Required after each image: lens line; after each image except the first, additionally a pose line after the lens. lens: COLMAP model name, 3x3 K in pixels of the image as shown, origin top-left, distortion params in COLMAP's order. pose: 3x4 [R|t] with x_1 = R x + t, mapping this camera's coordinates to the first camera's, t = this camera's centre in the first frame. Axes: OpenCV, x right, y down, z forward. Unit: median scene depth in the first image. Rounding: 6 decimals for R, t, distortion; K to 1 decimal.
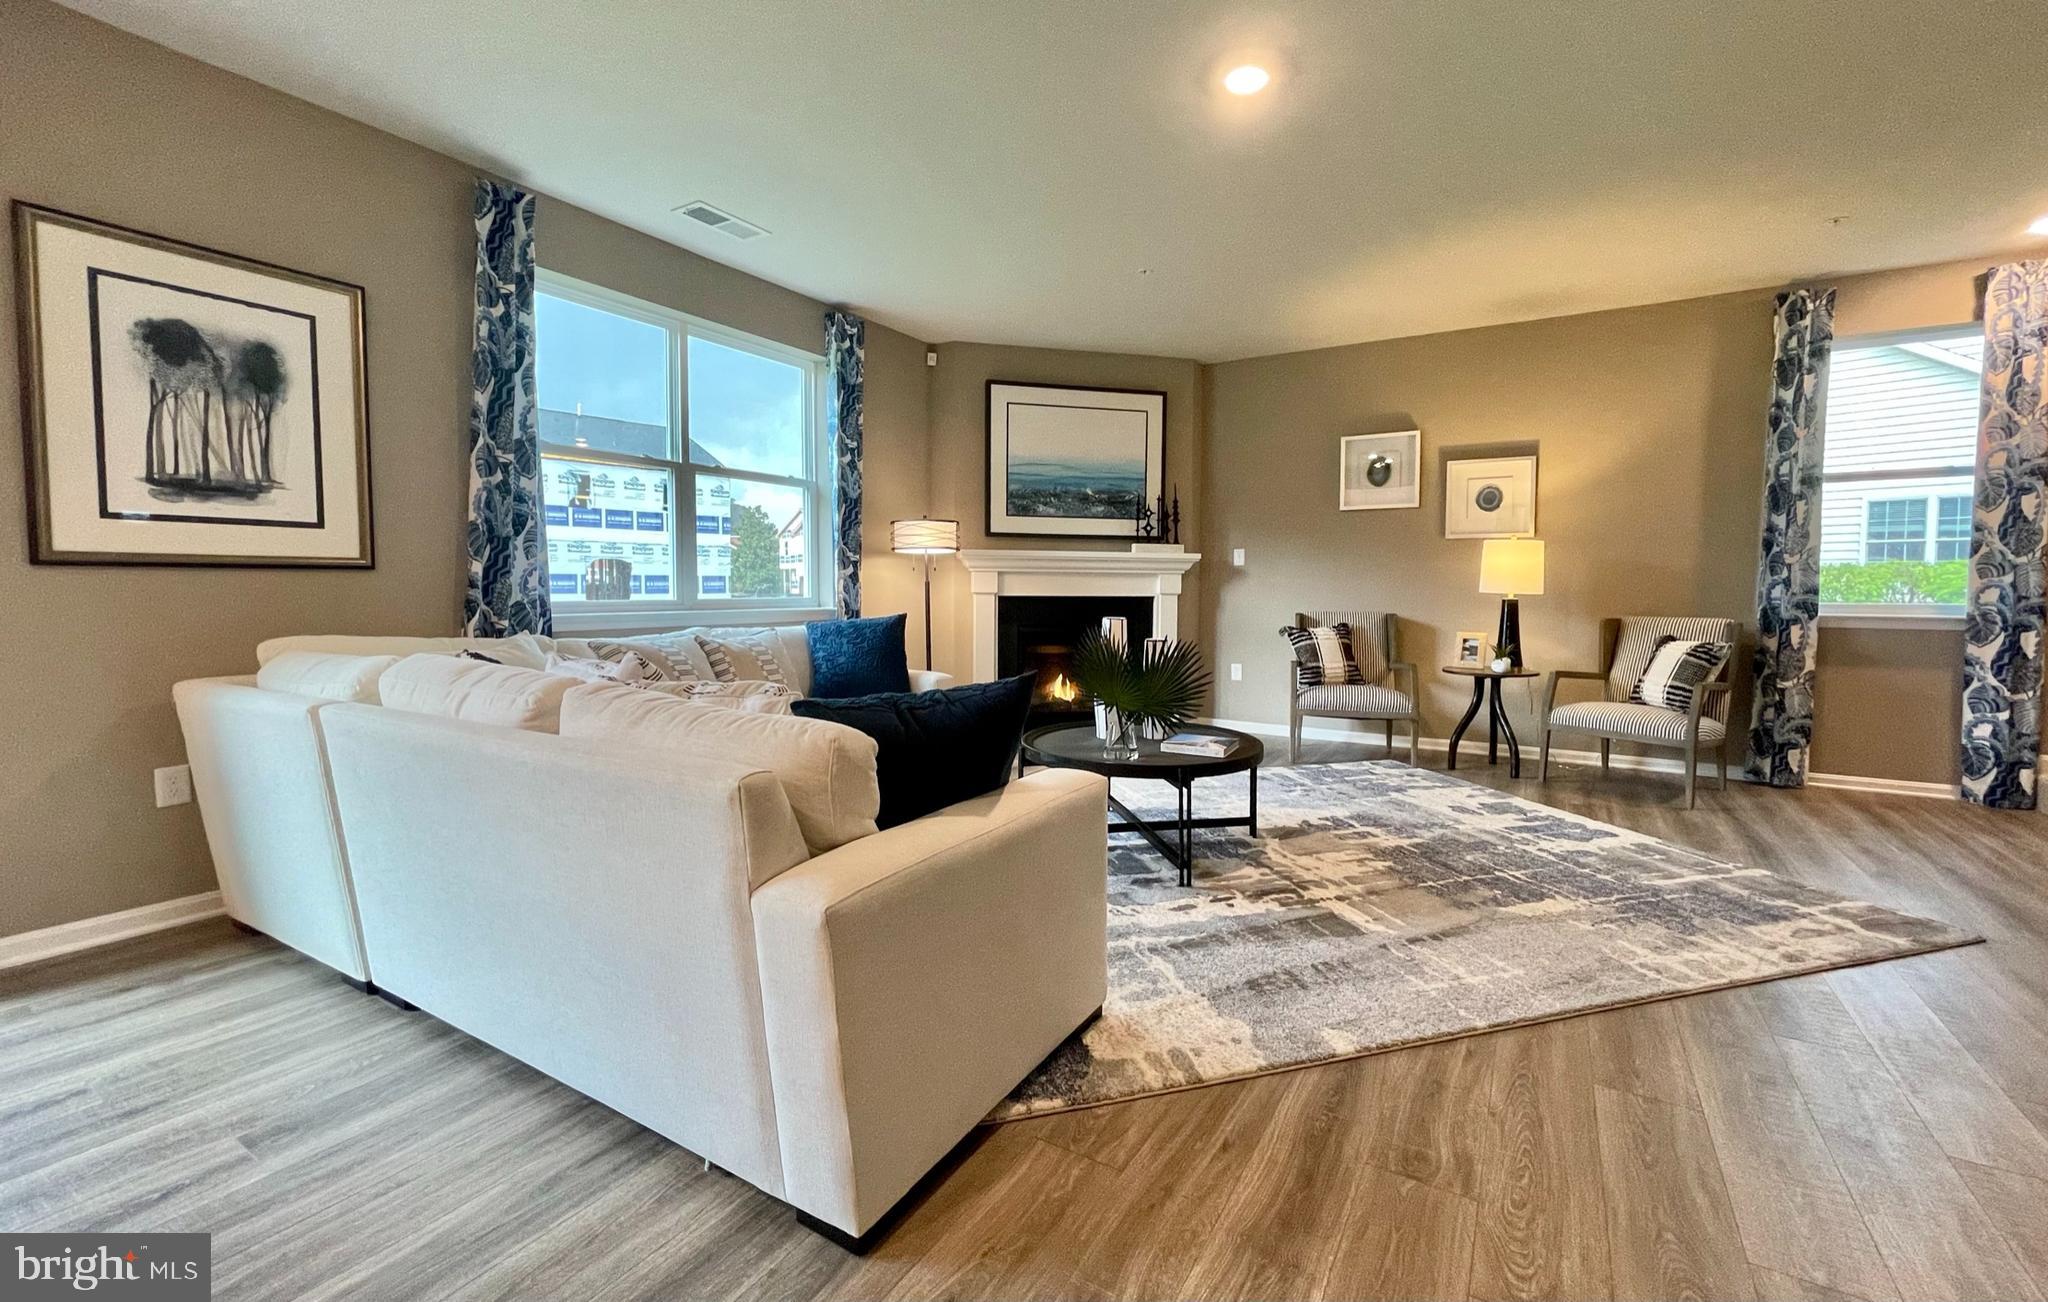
lens RADIAL K [[842.4, 0, 1018.7], [0, 842.4, 618.9], [0, 0, 1]] dist [-0.003134, -0.000414]
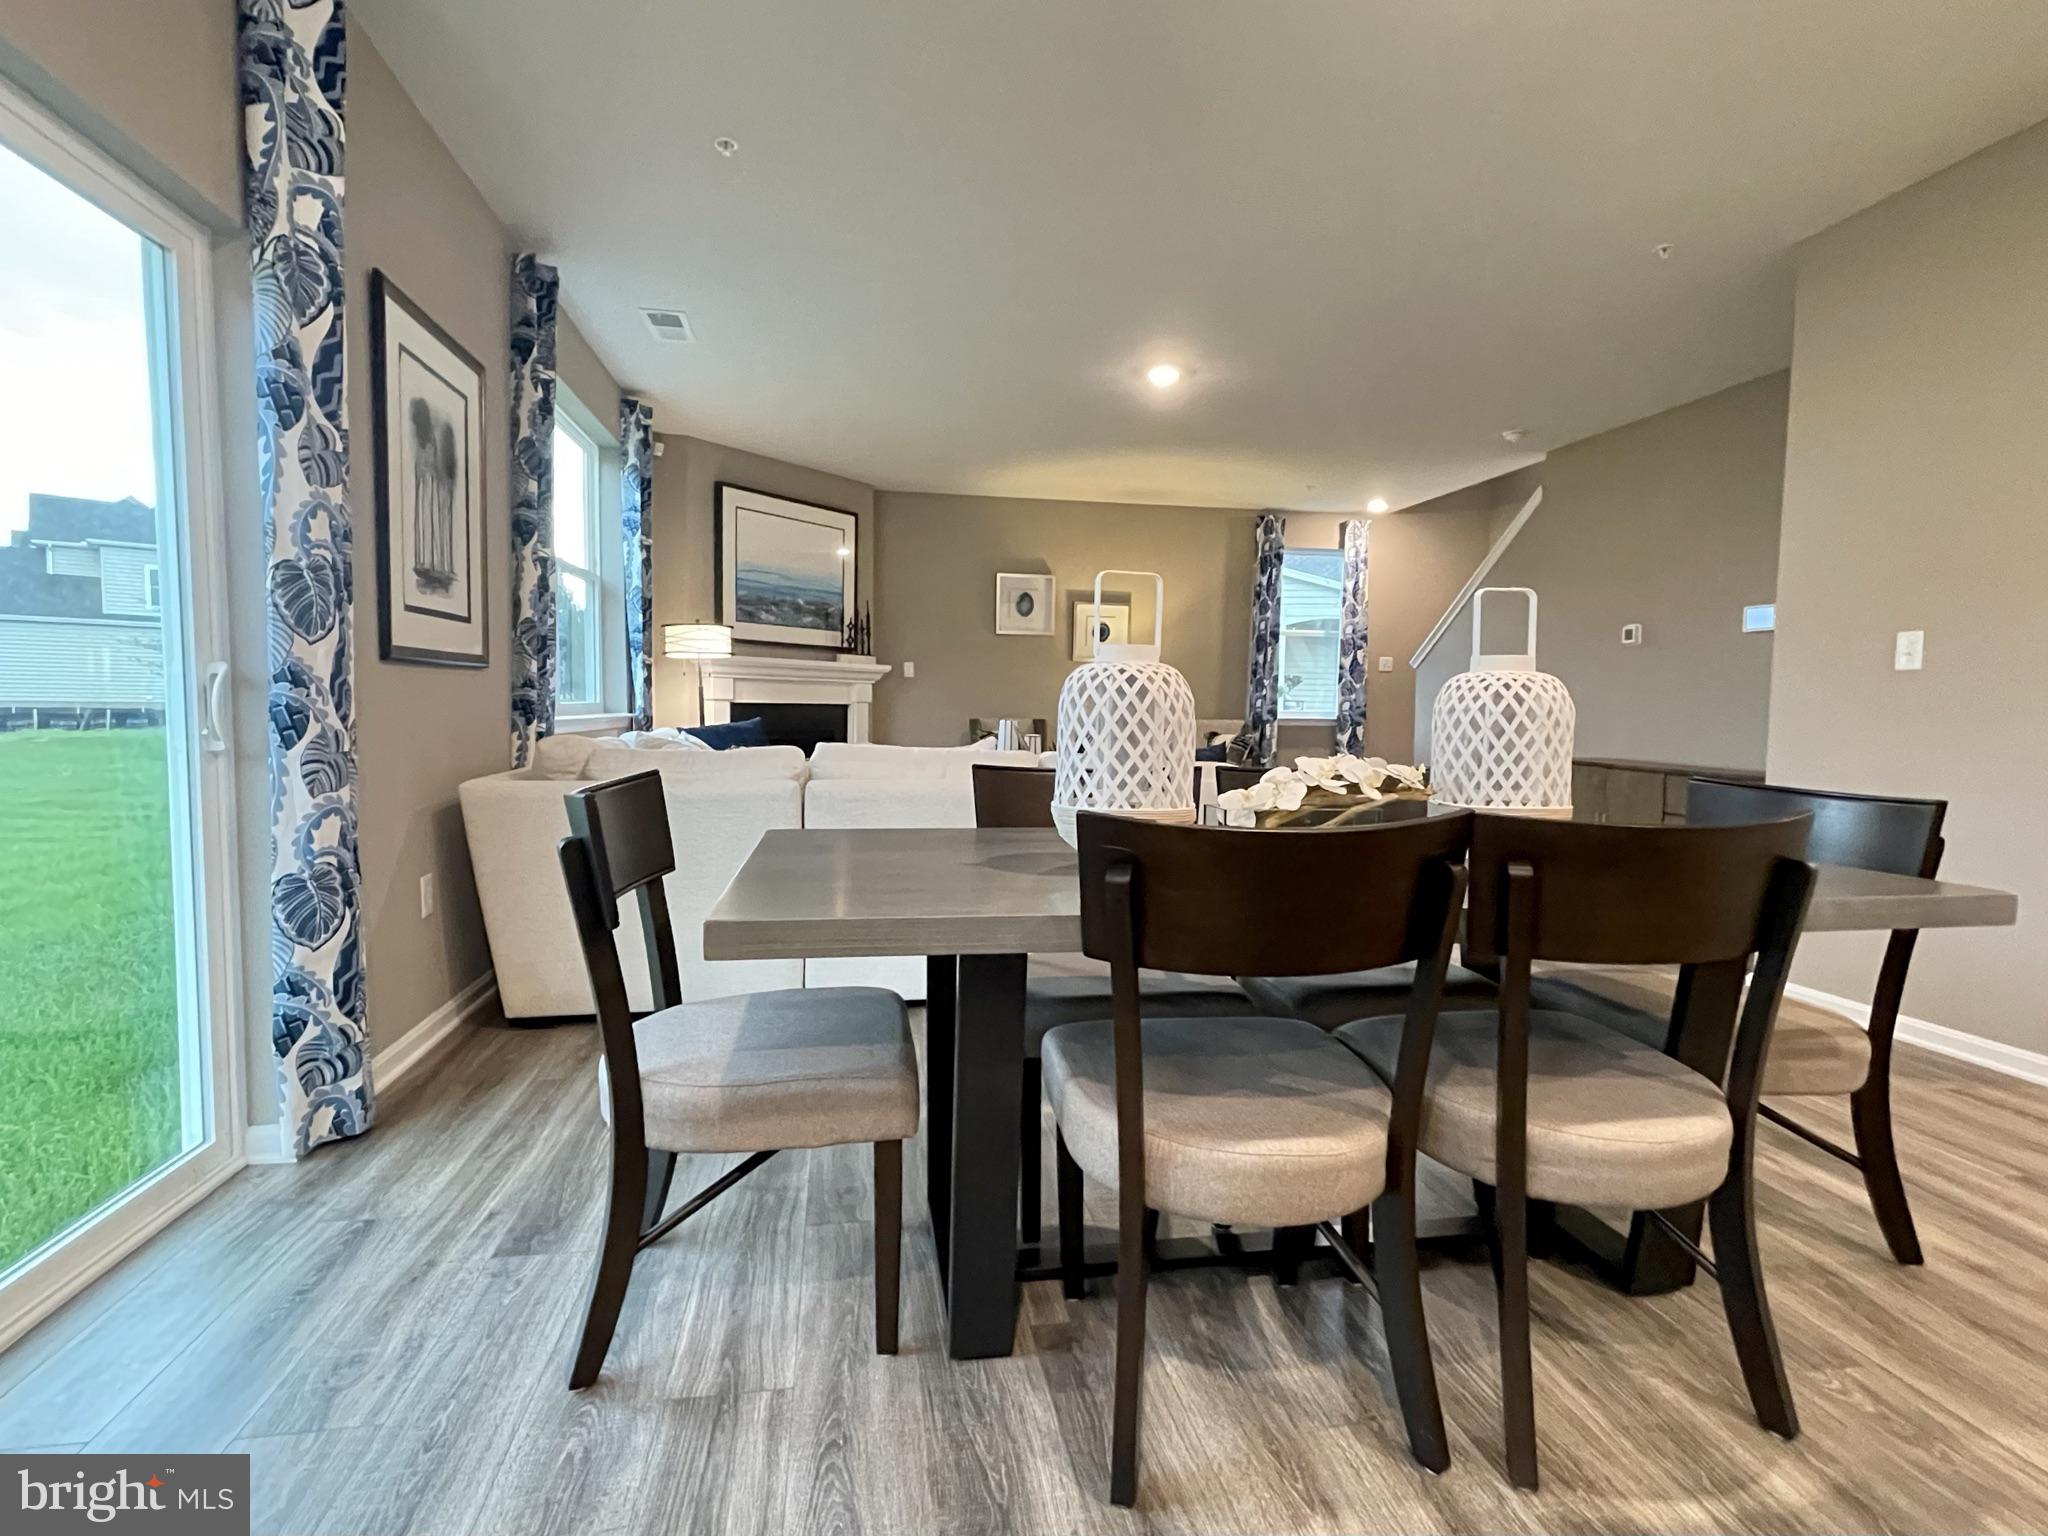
lens RADIAL K [[1040.7, 0, 1028.2], [0, 1040.7, 765.3], [0, 0, 1]] dist [0.005160, -0.000078]
pose [[0.748027, -0.033160, 0.662840, -0.601343], [0.014199, 0.999322, 0.033969, 0.010134], [-0.663517, -0.015998, 0.747990, -0.152271]]
